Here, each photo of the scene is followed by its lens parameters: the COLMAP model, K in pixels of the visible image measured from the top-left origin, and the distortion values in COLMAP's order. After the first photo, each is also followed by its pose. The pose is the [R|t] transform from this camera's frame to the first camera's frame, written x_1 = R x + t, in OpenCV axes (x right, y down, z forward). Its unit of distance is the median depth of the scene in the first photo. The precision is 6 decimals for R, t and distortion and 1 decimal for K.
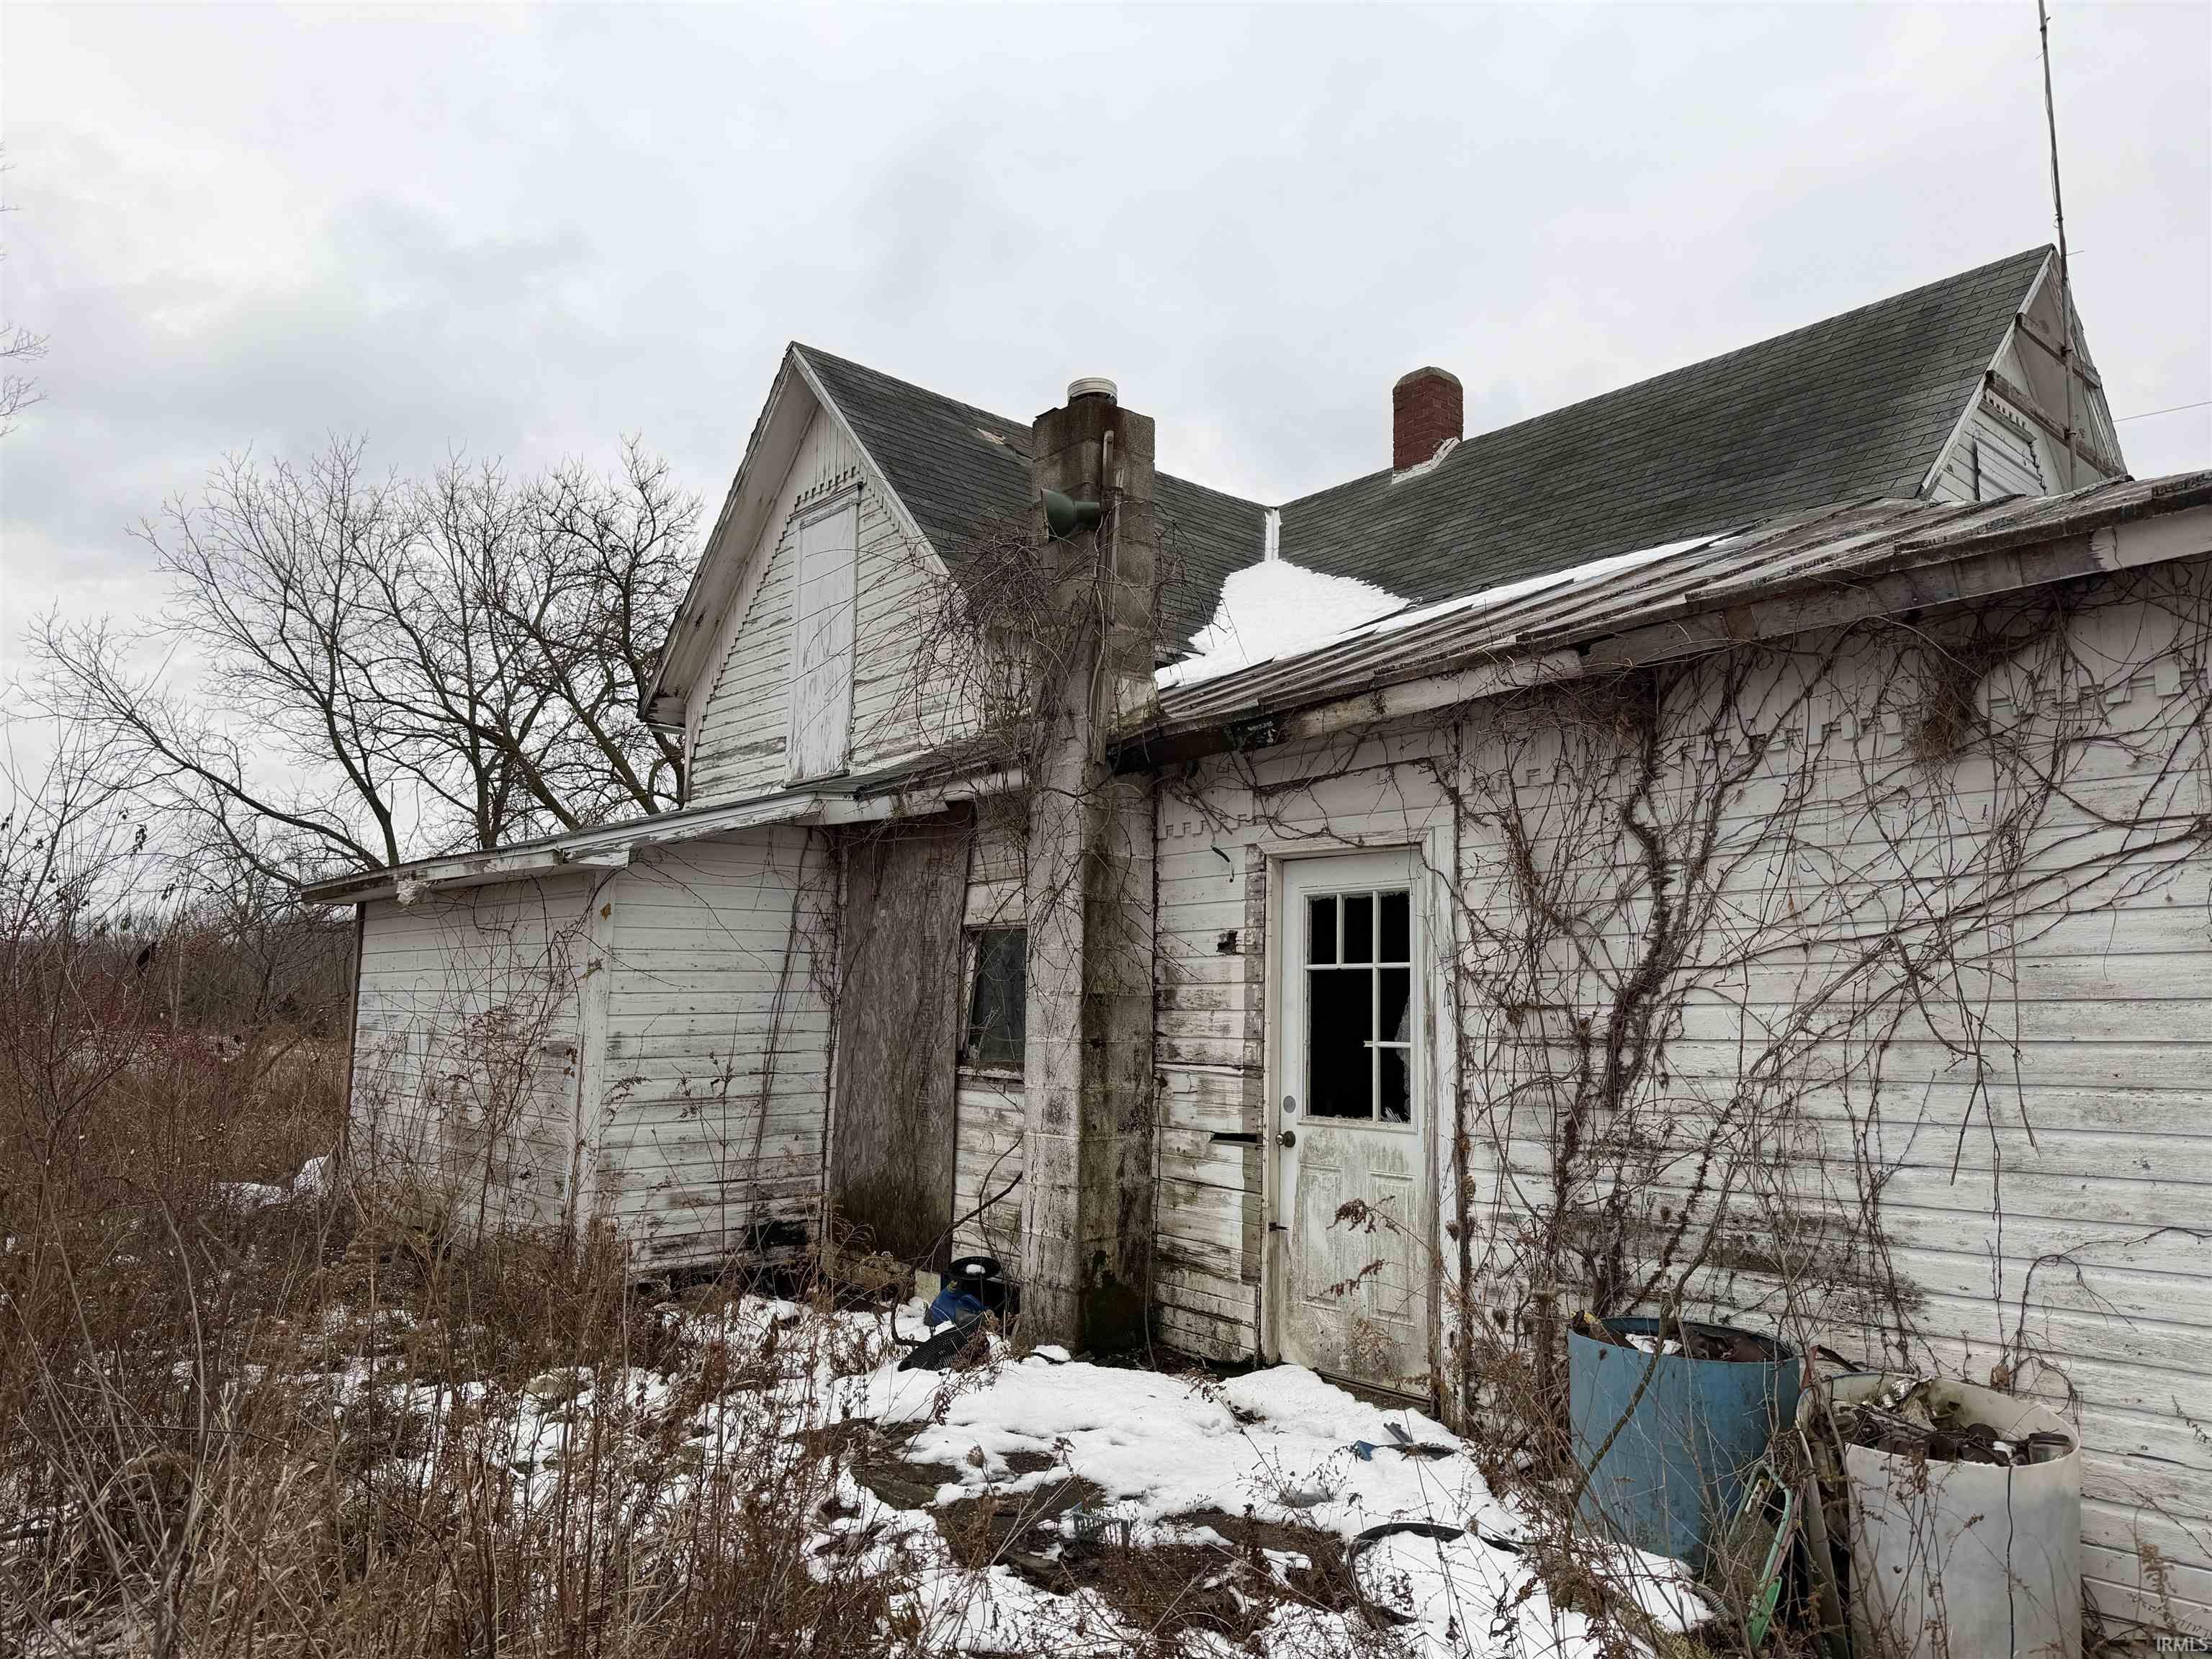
lens RADIAL K [[1526.4, 0, 1105.1], [0, 1526.4, 838.0], [0, 0, 1]] dist [0.158944, -0.347044]
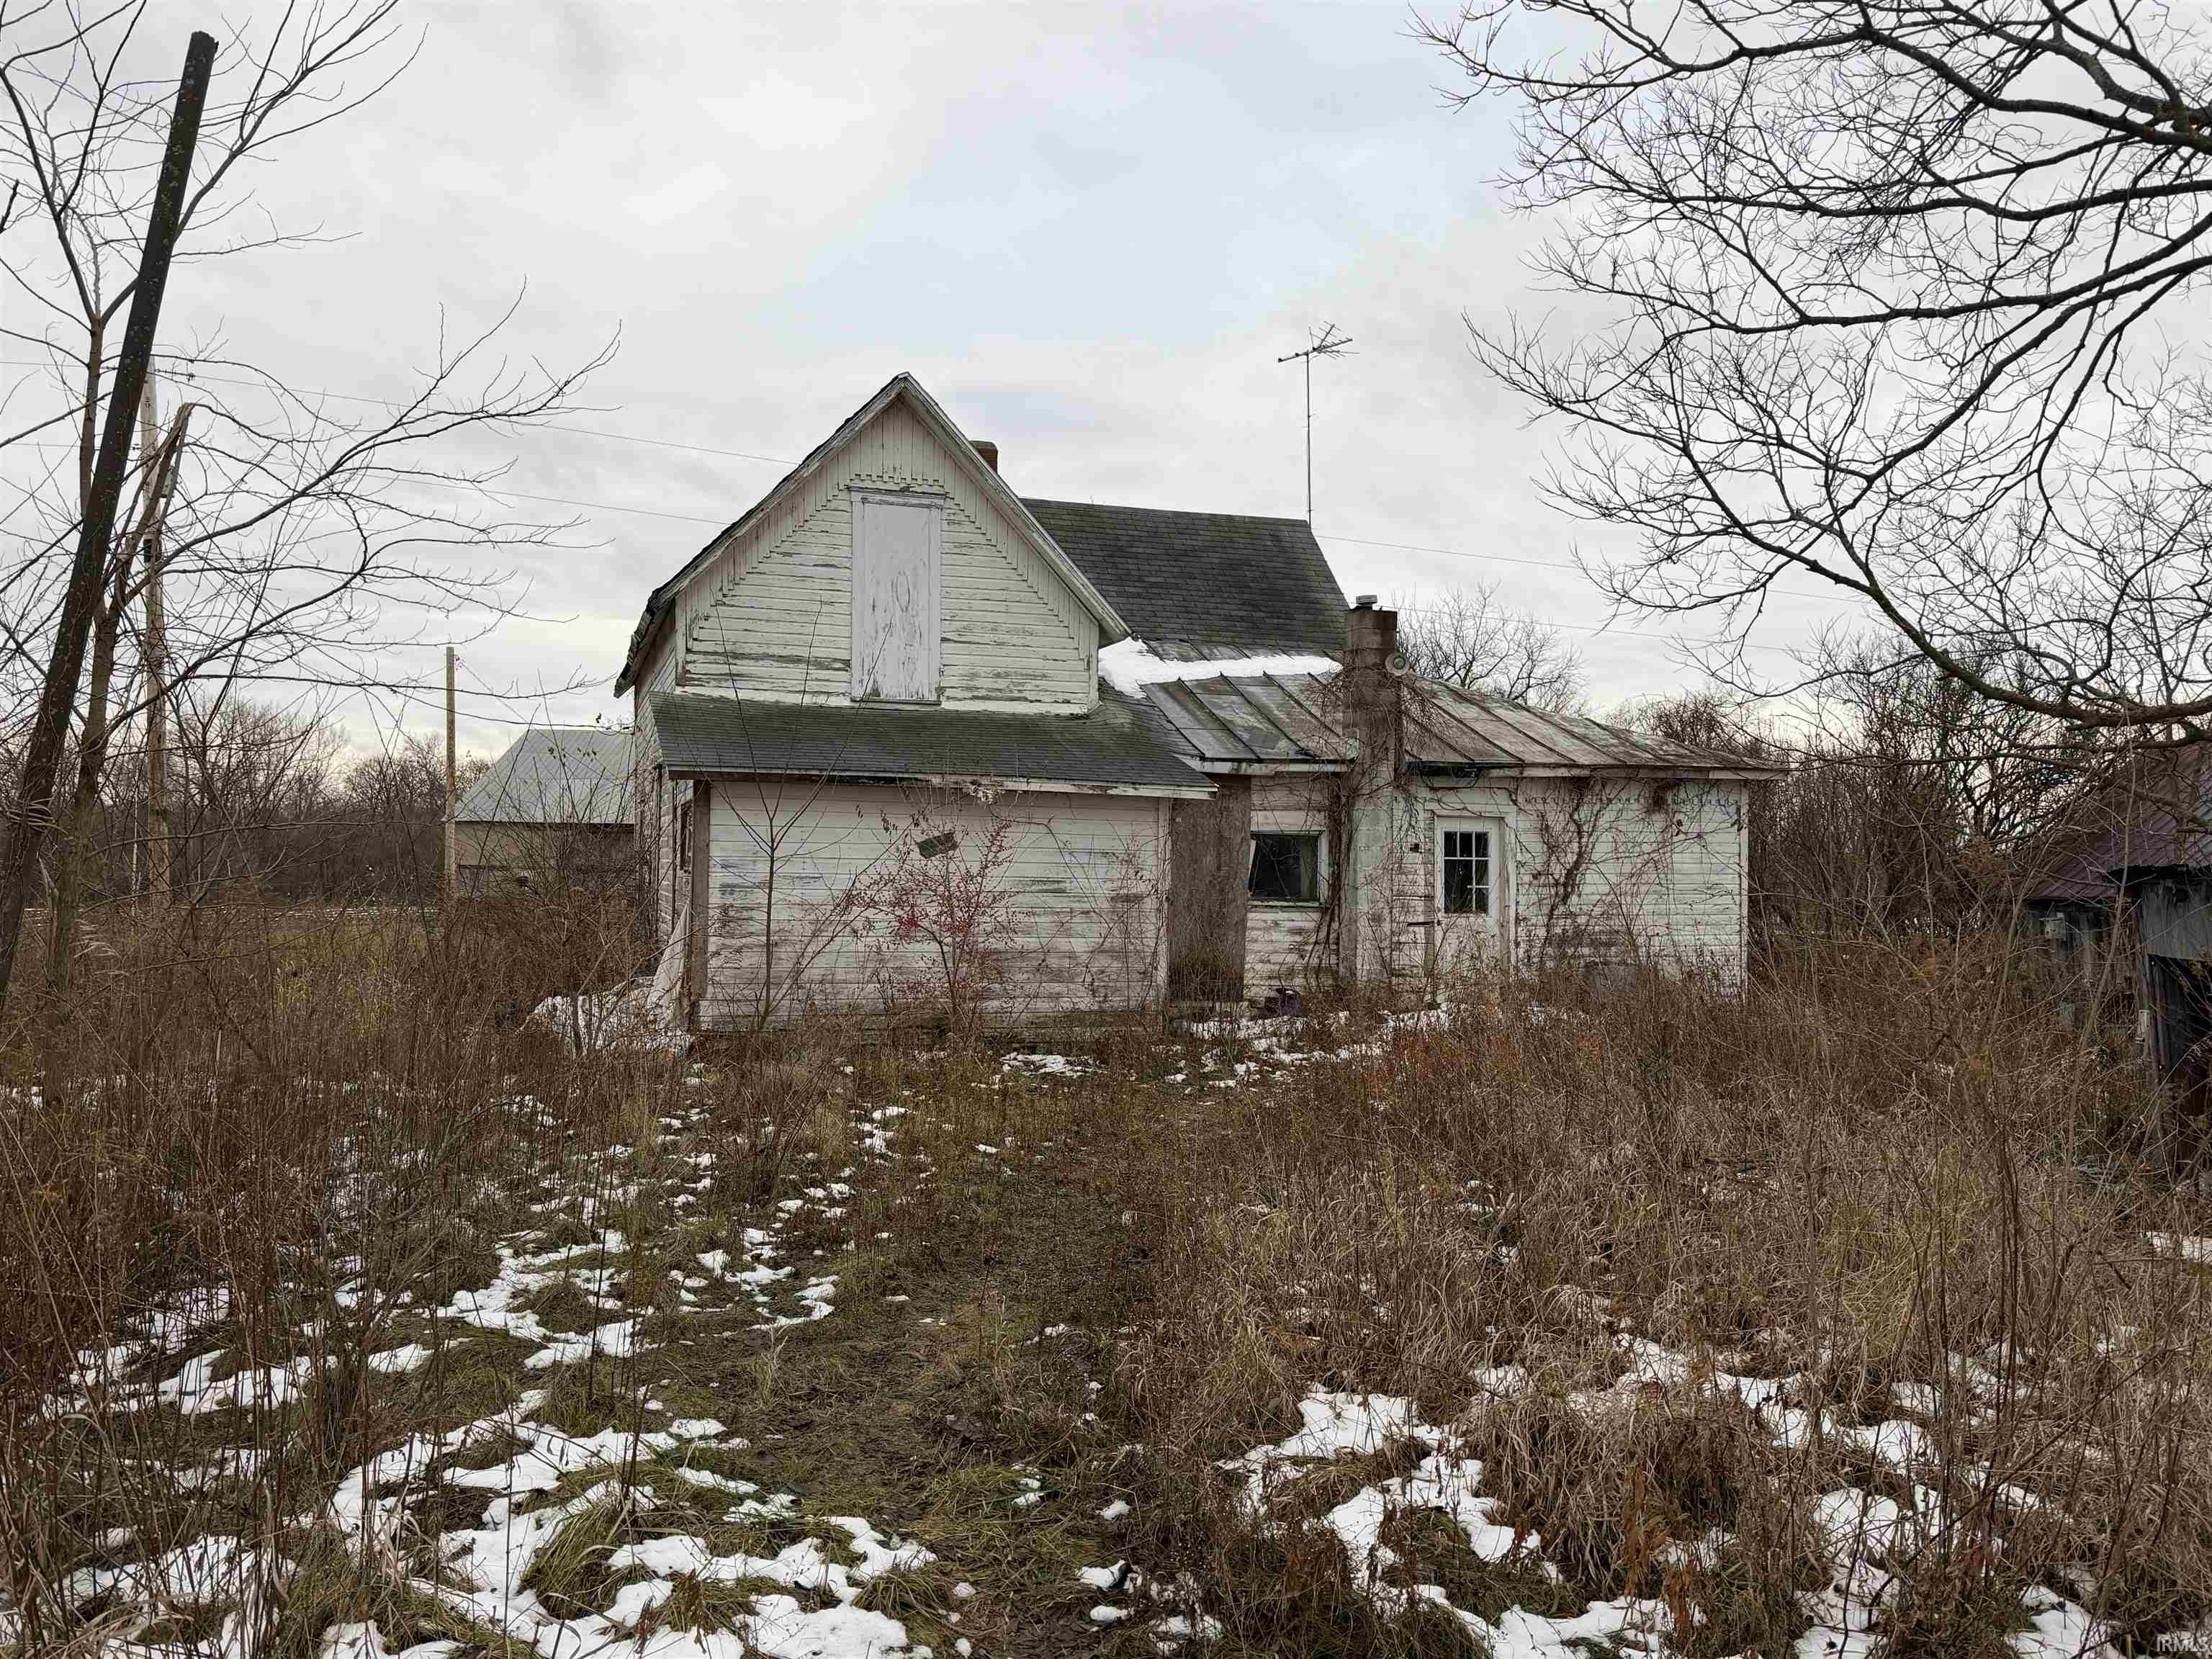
lens RADIAL K [[1678.3, 0, 1106.0], [0, 1678.3, 829.5], [0, 0, 1]] dist [0.000130, -0.000023]
pose [[0.406419, 0.006736, 0.913662, -2.054690], [-0.118727, 0.991884, 0.045500, -0.019914], [-0.905940, -0.126969, 0.403920, 0.279282]]
